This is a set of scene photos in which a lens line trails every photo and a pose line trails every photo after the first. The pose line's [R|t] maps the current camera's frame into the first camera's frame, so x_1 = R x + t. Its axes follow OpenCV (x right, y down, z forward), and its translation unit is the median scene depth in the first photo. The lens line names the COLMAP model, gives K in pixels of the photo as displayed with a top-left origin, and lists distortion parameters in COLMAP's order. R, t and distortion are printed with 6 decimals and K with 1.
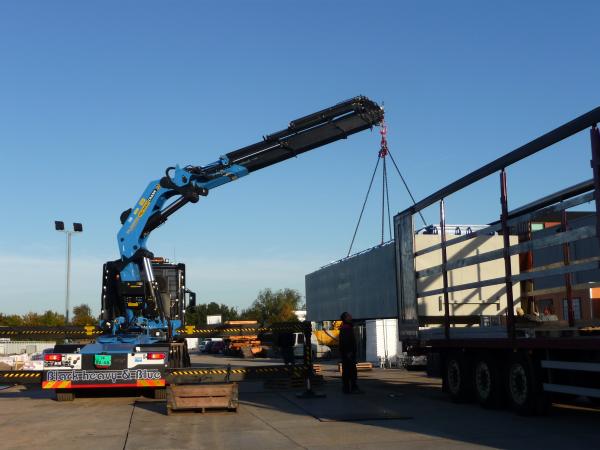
lens RADIAL K [[808.5, 0, 300.0], [0, 808.5, 225.0], [0, 0, 1]] dist [-0.018075, 0.049016]
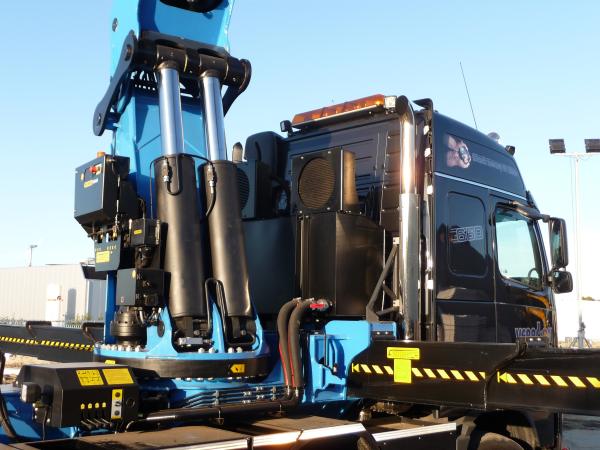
lens RADIAL K [[759.4, 0, 304.6], [0, 759.4, 223.6], [0, 0, 1]] dist [-0.011971, -0.006292]
pose [[0.630681, -0.070431, -0.772839, 0.014632], [0.081133, 0.996400, -0.024596, 0.094926], [0.771789, -0.047191, 0.634125, 0.862042]]
